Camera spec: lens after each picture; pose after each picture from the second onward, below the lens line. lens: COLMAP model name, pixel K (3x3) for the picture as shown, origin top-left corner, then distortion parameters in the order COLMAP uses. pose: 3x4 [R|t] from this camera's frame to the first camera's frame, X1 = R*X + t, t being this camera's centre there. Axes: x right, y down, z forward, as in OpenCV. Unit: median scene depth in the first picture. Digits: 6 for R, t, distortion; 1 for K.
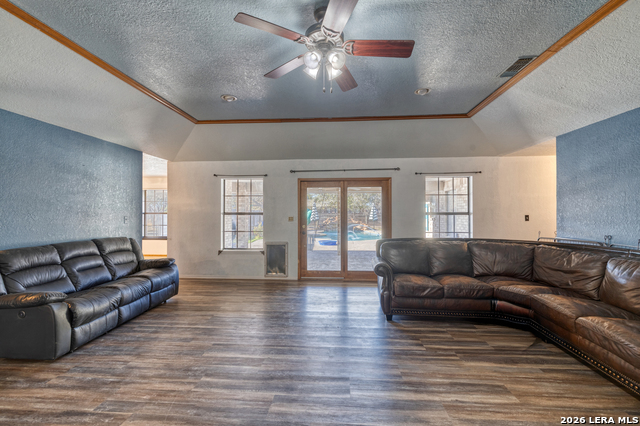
lens RADIAL K [[270.3, 0, 321.4], [0, 270.3, 212.1], [0, 0, 1]] dist [0.000445, 0.000176]
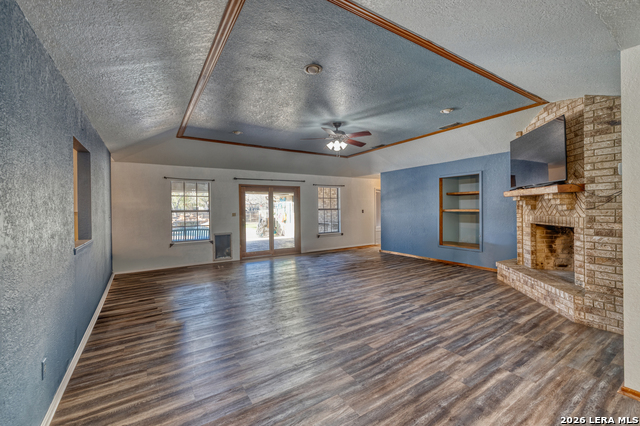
lens RADIAL K [[270.3, 0, 317.3], [0, 270.3, 210.4], [0, 0, 1]] dist [0.000445, 0.000176]
pose [[0.805075, -0.011628, 0.593058, -0.572965], [0.010422, 0.999931, 0.005458, 0.002308], [-0.593081, 0.001787, 0.805141, -0.301048]]
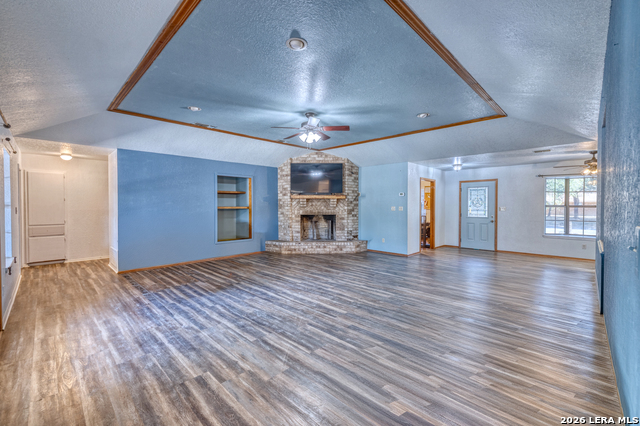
lens RADIAL K [[270.3, 0, 322.7], [0, 270.3, 208.8], [0, 0, 1]] dist [0.000445, 0.000176]
pose [[-0.762474, -0.005697, 0.646994, -0.562183], [0.001521, 0.999943, 0.010597, 0.007677], [-0.647017, 0.009064, -0.762422, 0.976339]]
